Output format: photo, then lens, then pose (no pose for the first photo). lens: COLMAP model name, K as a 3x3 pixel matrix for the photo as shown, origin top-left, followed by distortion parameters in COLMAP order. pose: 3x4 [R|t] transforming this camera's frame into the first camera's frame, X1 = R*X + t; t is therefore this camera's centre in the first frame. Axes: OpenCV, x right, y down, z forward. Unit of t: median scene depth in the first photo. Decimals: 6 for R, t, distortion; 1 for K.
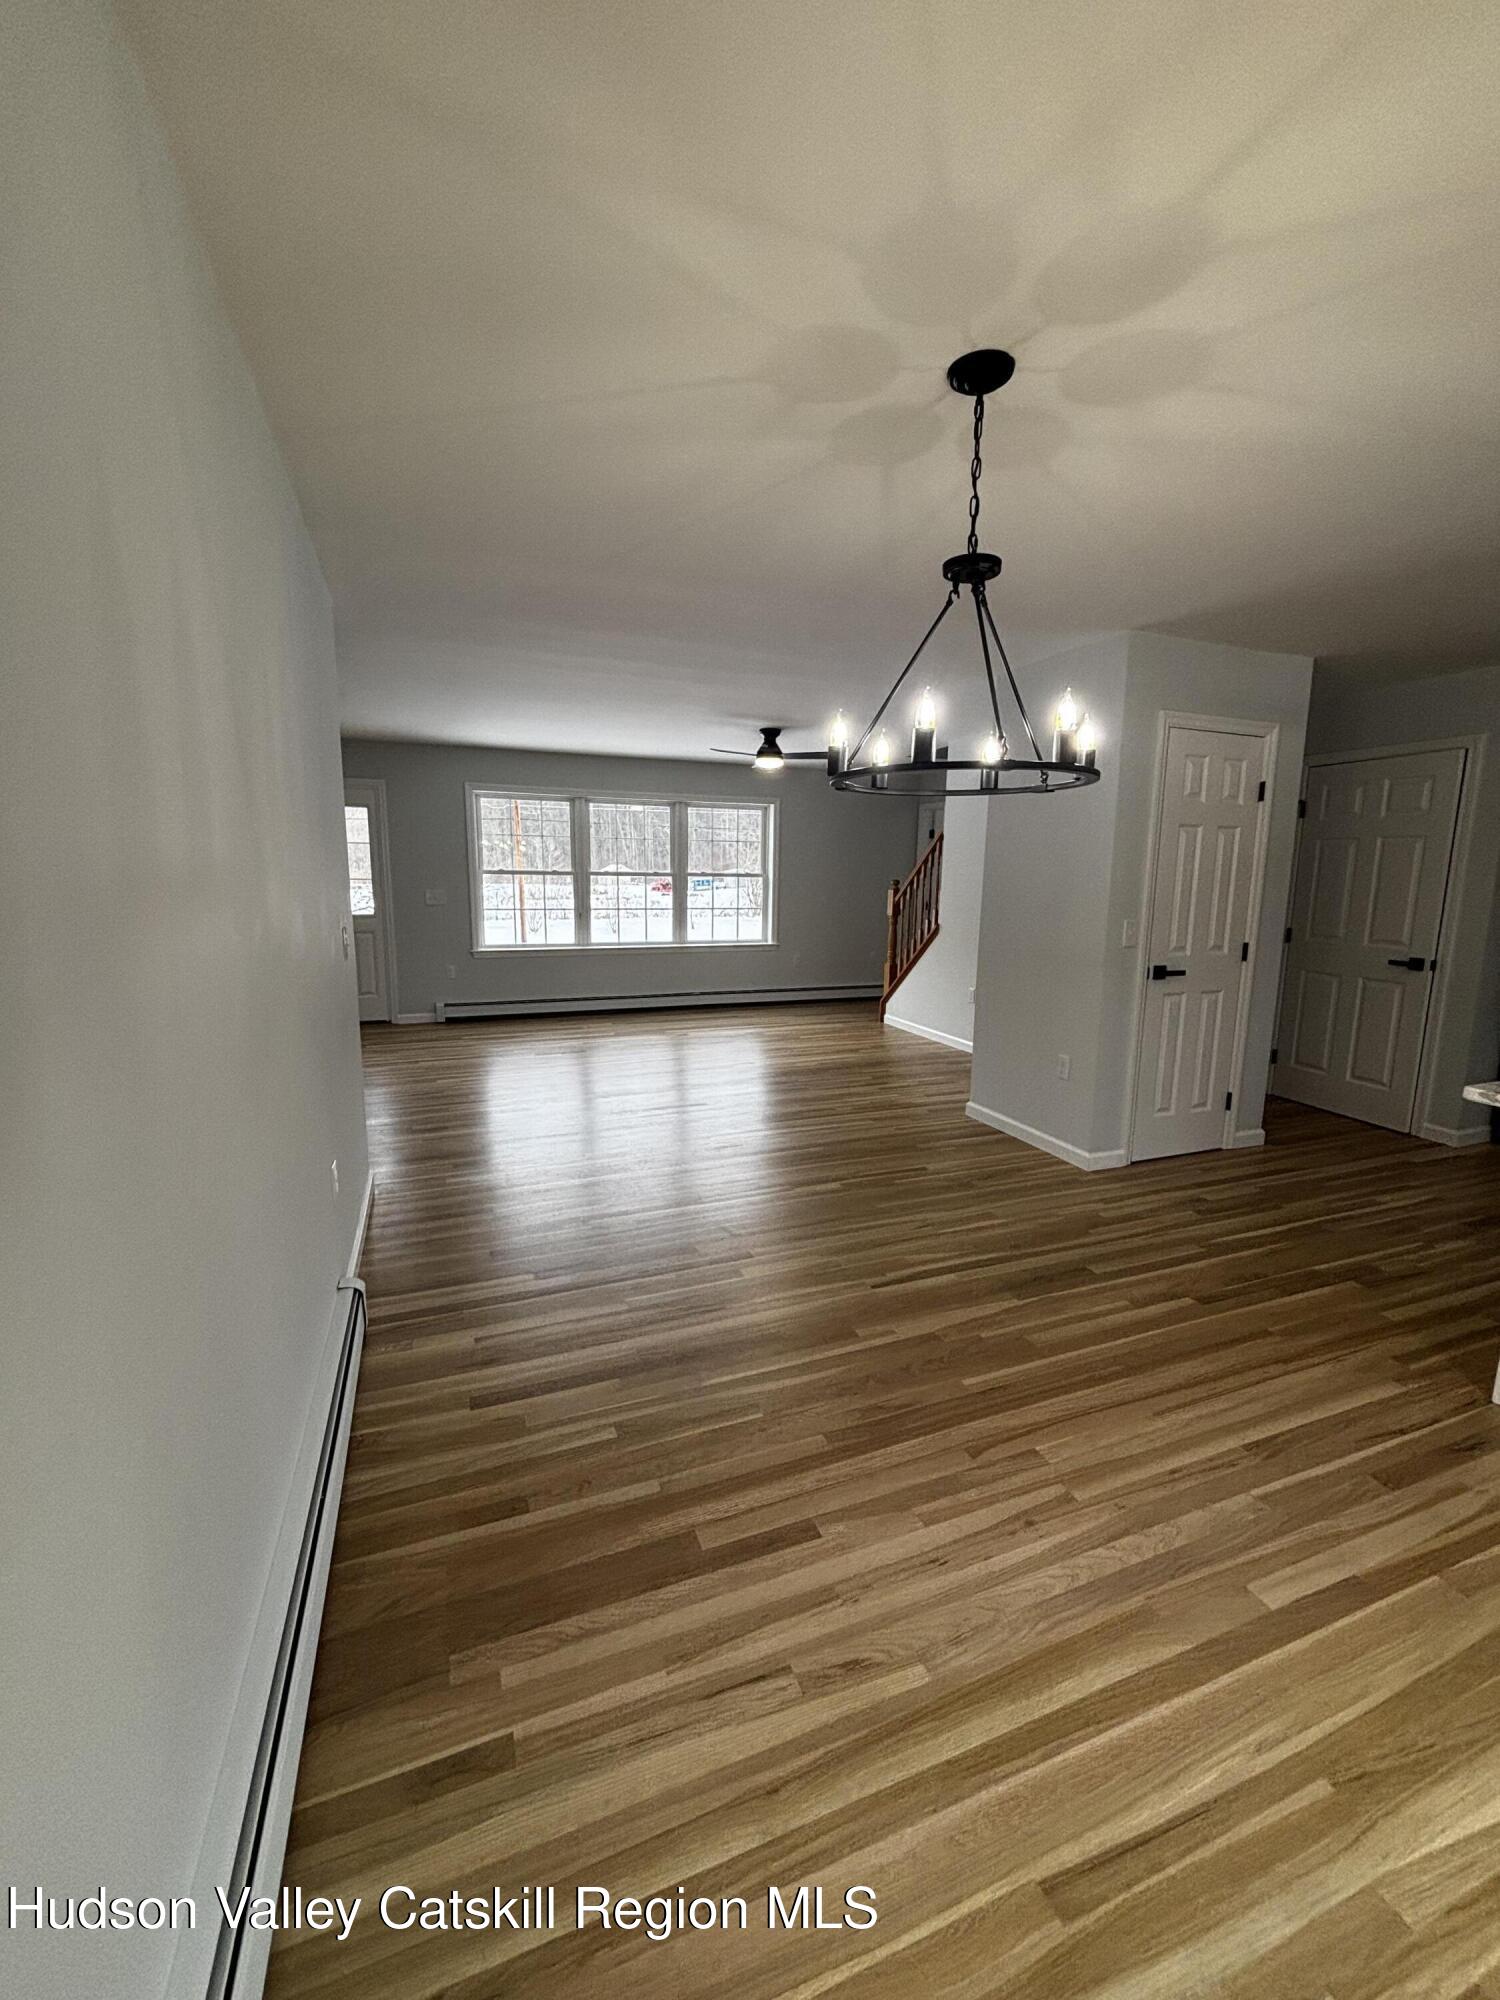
lens RADIAL K [[802.5, 0, 745.2], [0, 802.5, 1007.8], [0, 0, 1]] dist [0.011324, -0.000189]
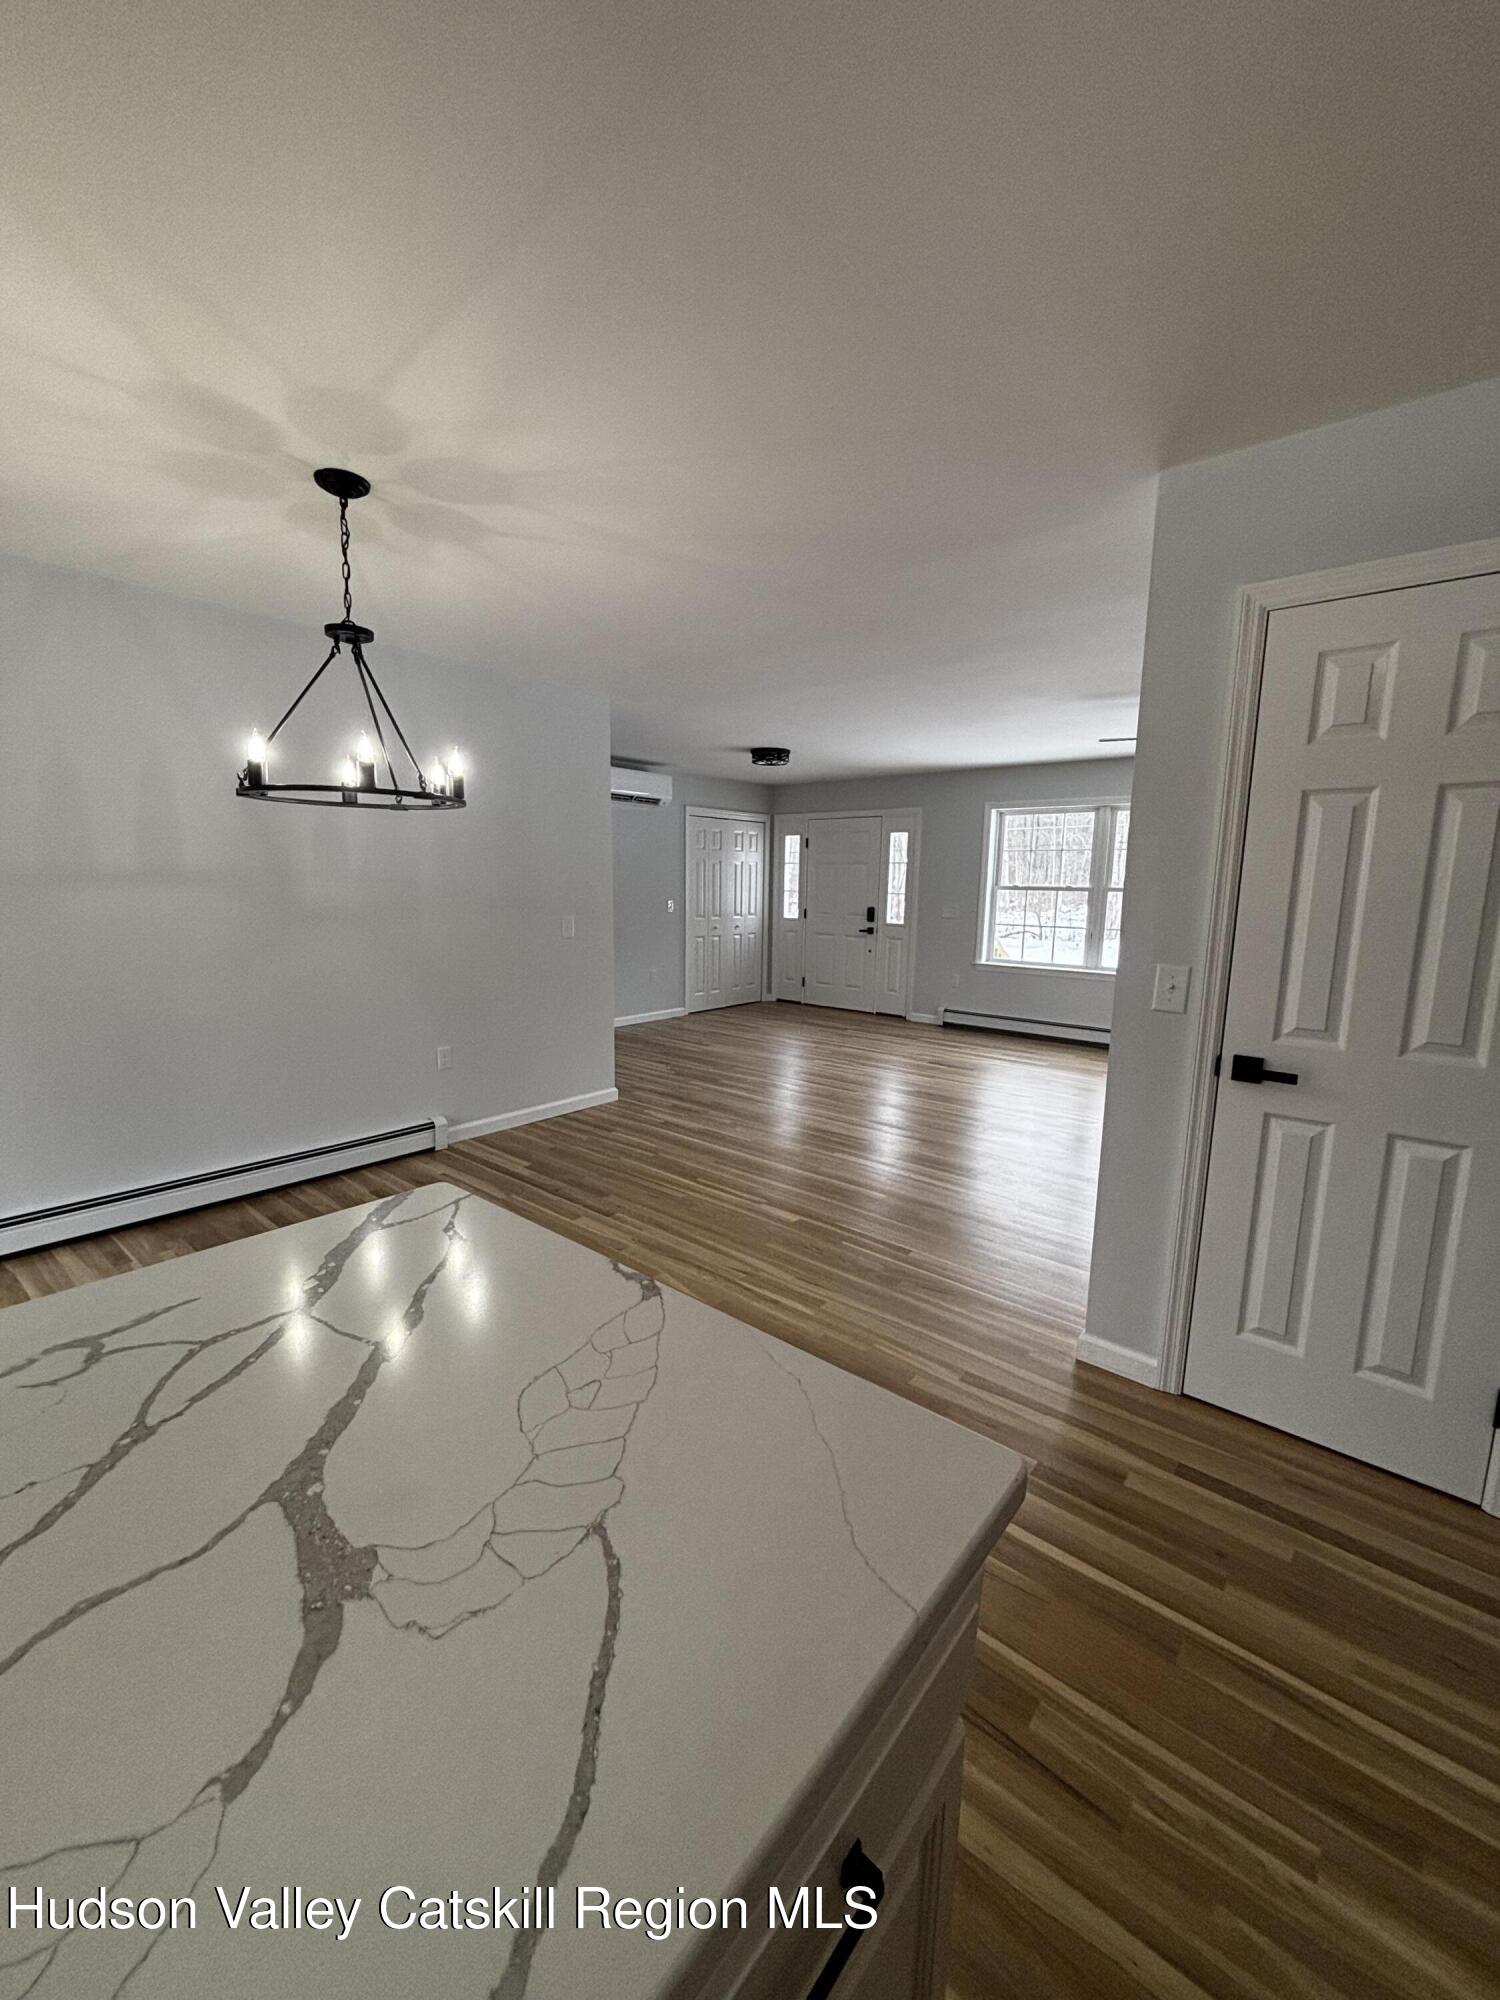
lens RADIAL K [[802.5, 0, 746.2], [0, 802.5, 1010.0], [0, 0, 1]] dist [0.011324, -0.000189]
pose [[0.485329, 0.137747, -0.863413, 0.873659], [-0.157543, 0.985126, 0.068609, -0.072374], [0.860021, 0.102726, 0.499811, 0.475064]]
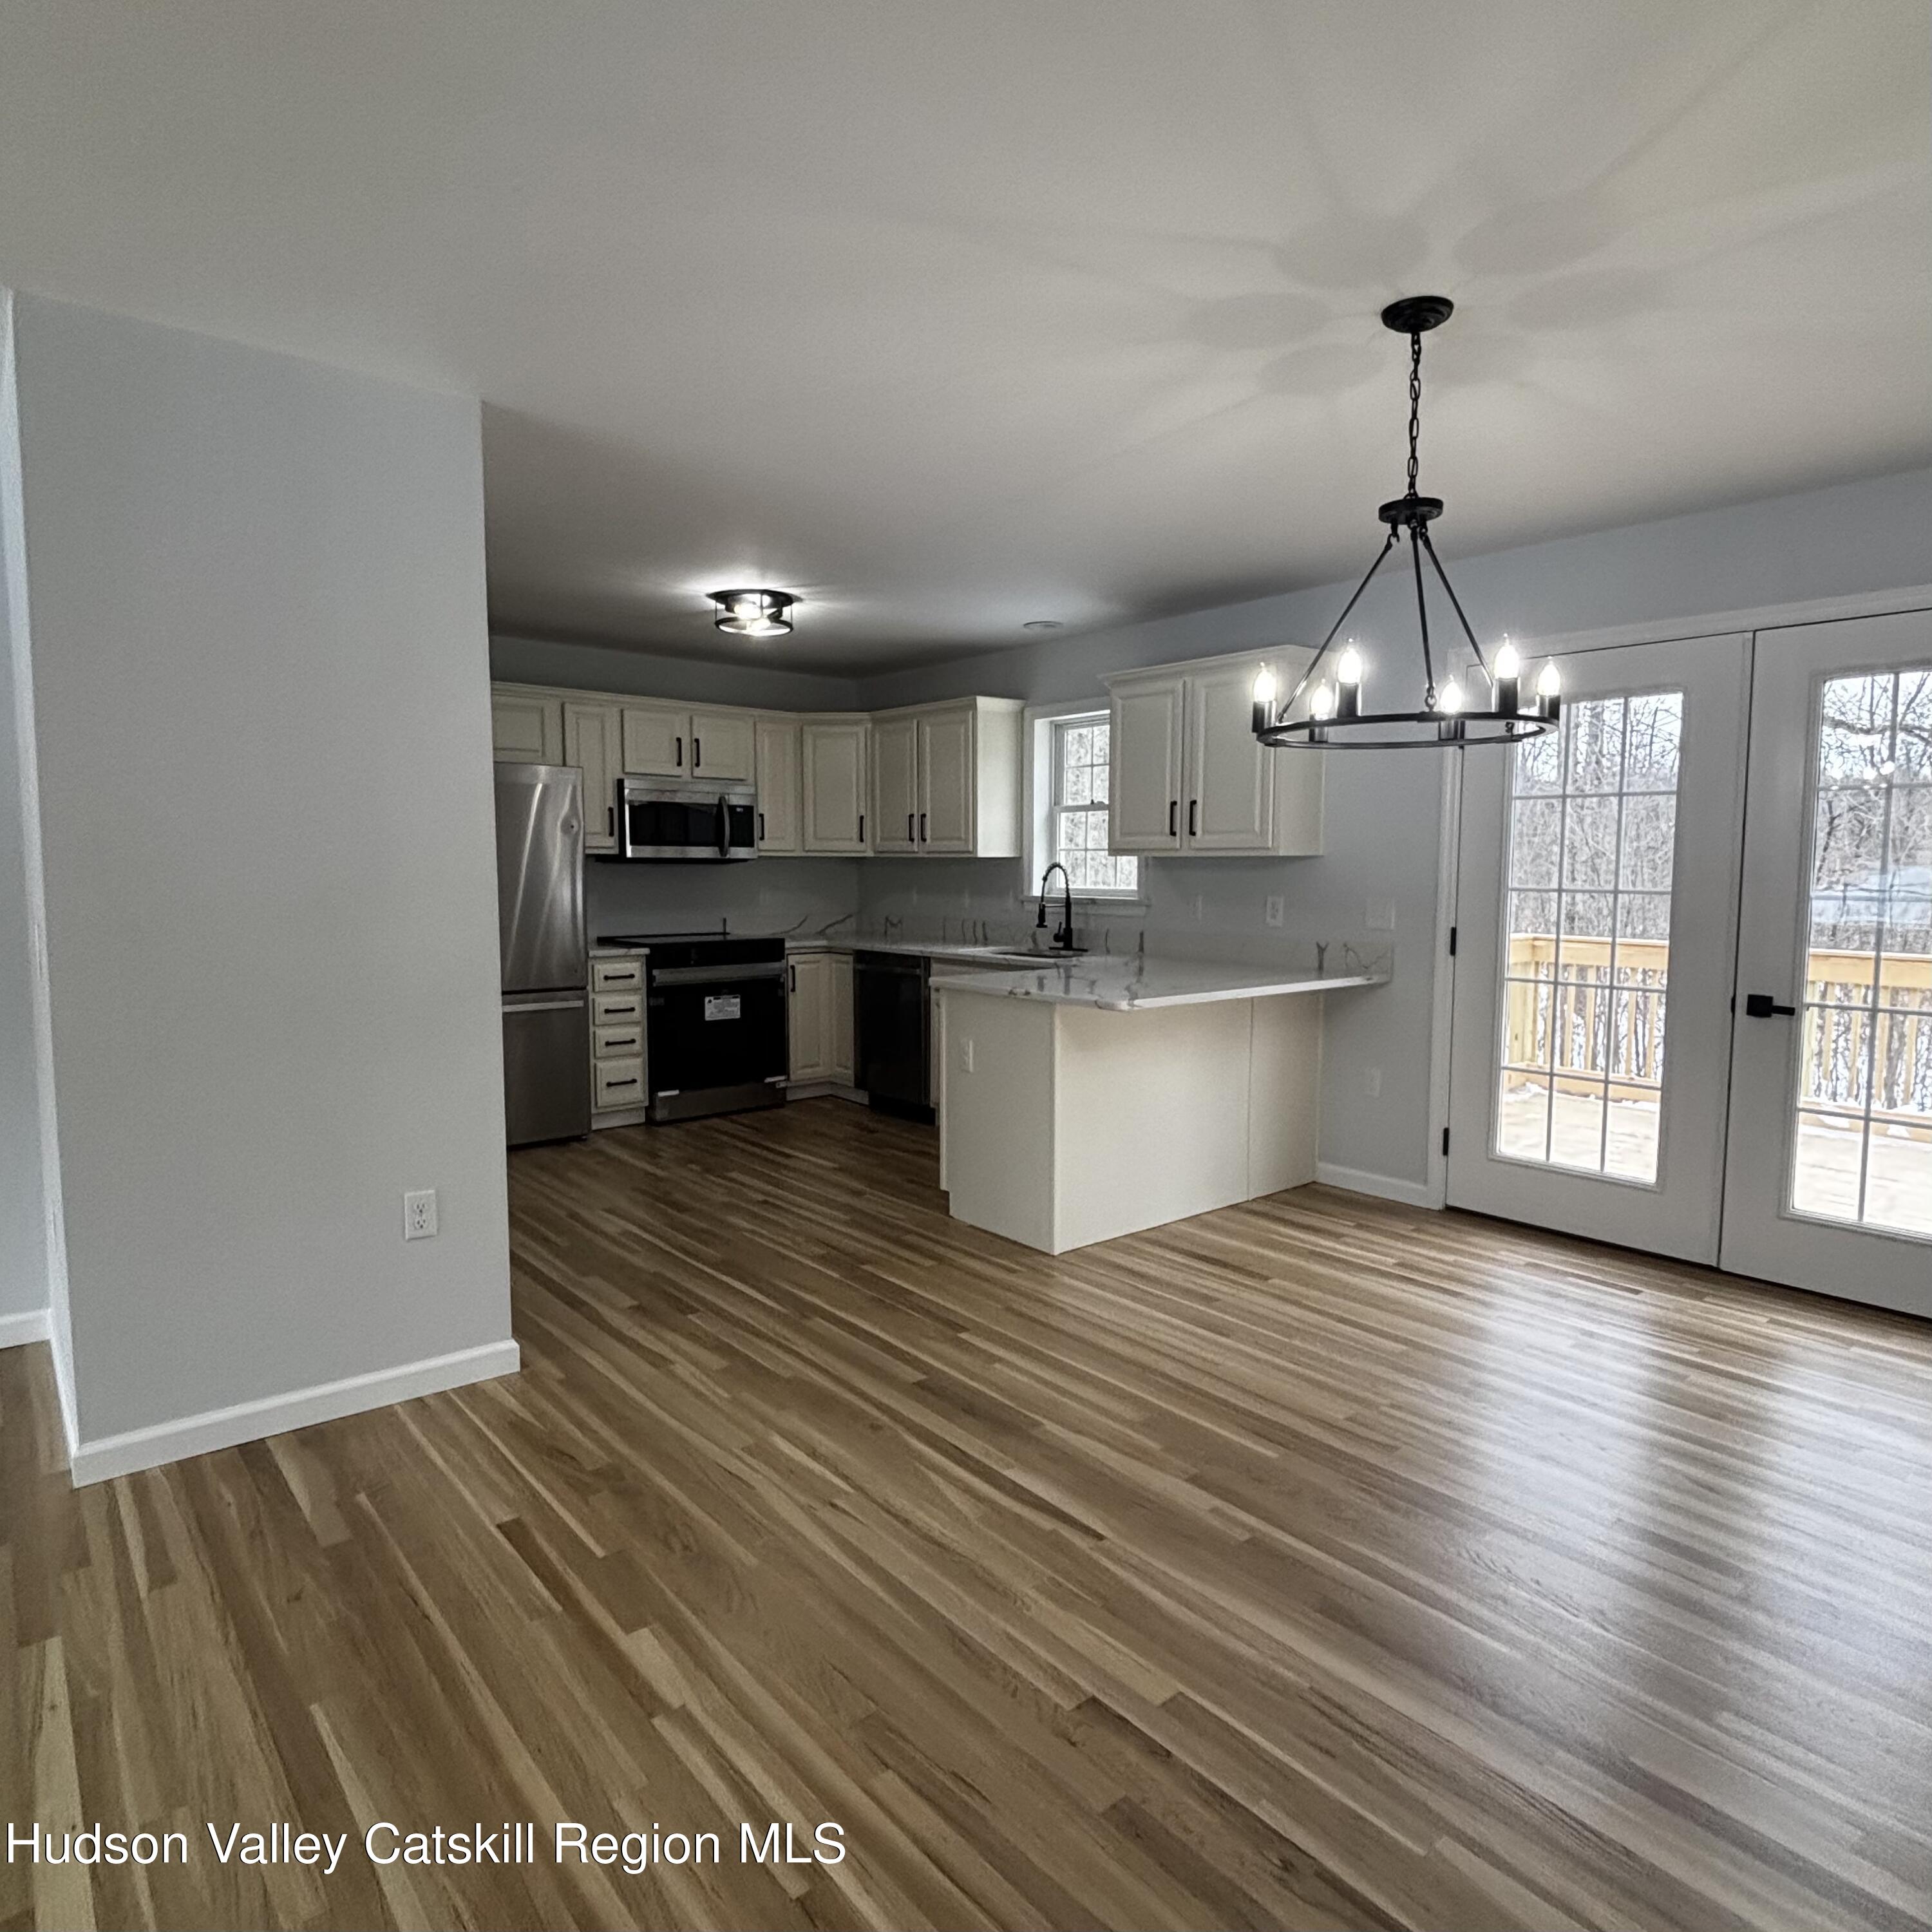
lens RADIAL K [[1201.4, 0, 974.9], [0, 1201.4, 960.4], [0, 0, 1]] dist [0.026733, -0.008334]
pose [[-0.328952, -0.089994, 0.940049, -0.459374], [0.149613, 0.977910, 0.145972, -0.154856], [-0.932420, 0.188661, -0.308221, 0.989837]]
